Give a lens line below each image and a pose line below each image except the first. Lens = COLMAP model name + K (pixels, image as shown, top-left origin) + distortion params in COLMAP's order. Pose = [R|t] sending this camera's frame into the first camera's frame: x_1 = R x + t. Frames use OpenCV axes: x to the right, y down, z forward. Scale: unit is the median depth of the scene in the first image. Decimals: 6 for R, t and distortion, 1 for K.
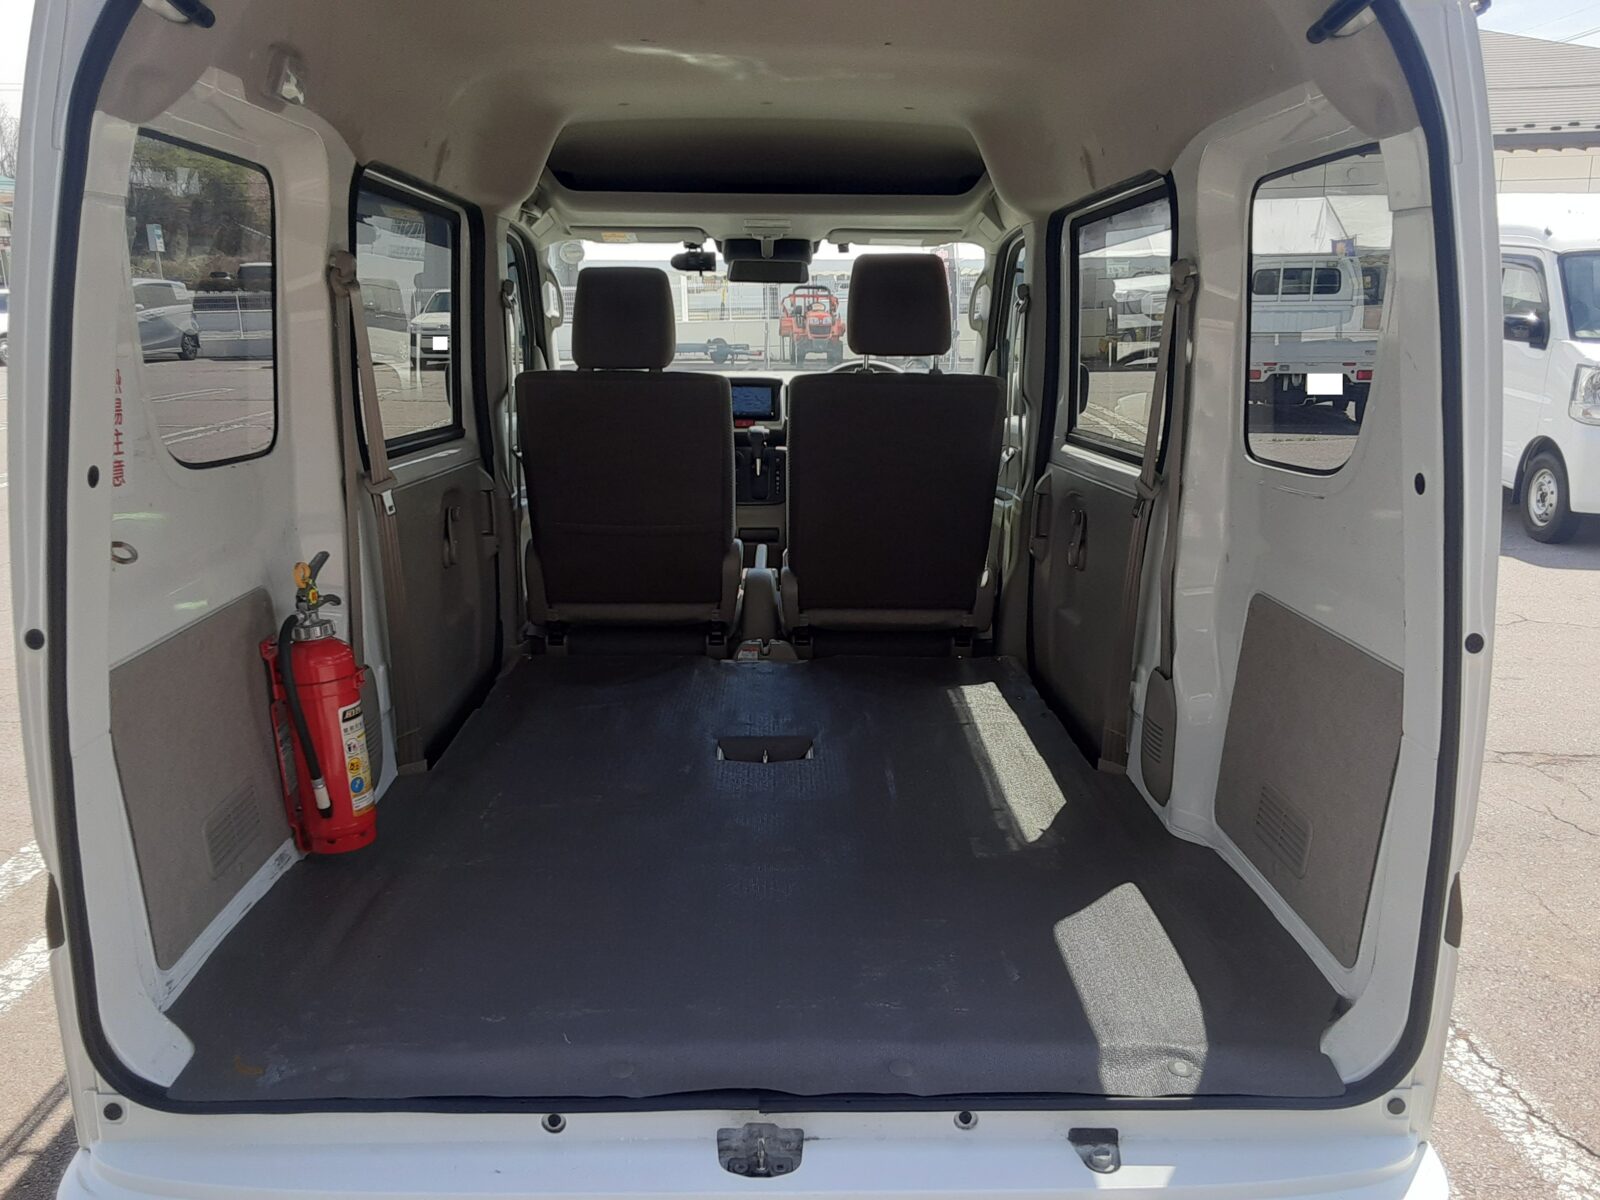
lens RADIAL K [[1274.3, 0, 788.1], [0, 1274.3, 613.4], [0, 0, 1]] dist [0.075790, -0.117035]
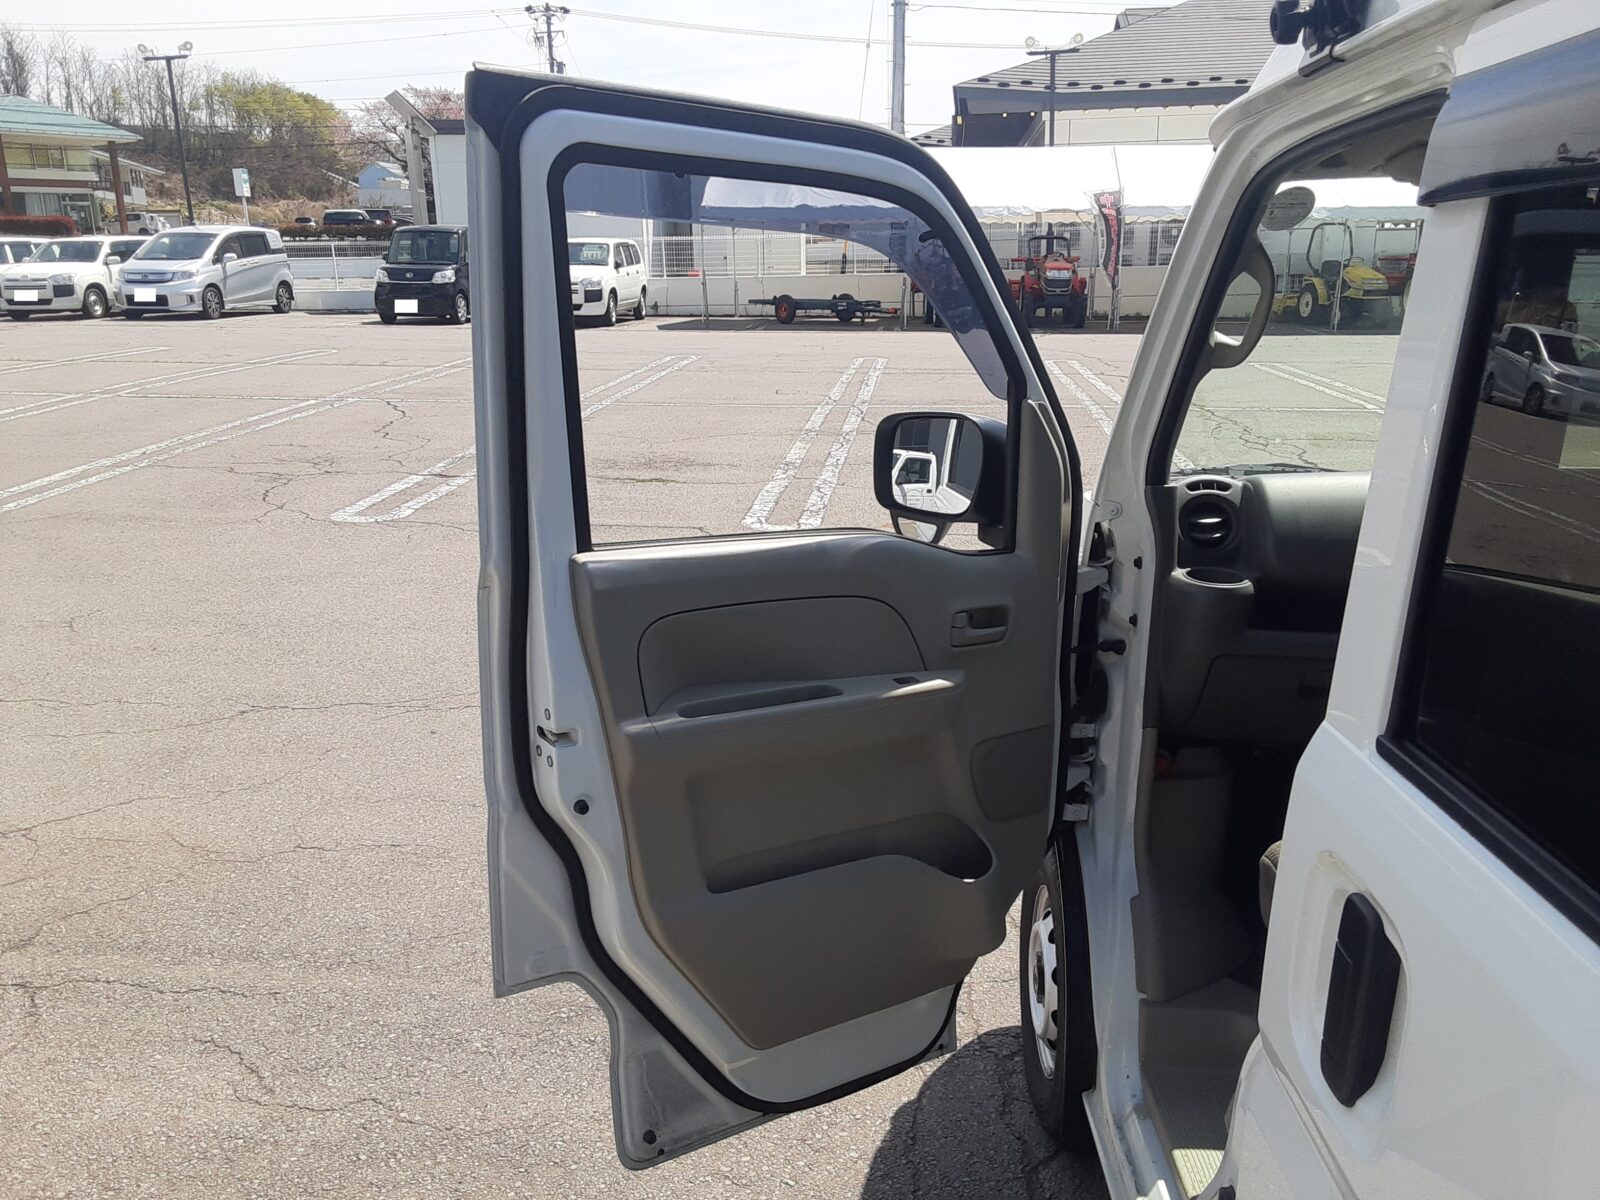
lens RADIAL K [[1274.3, 0, 782.1], [0, 1274.3, 601.6], [0, 0, 1]] dist [0.075790, -0.117035]
pose [[0.998249, 0.021172, -0.055228, -0.387264], [-0.019538, 0.999360, 0.029961, -0.184919], [0.055827, -0.028829, 0.998024, 0.646980]]
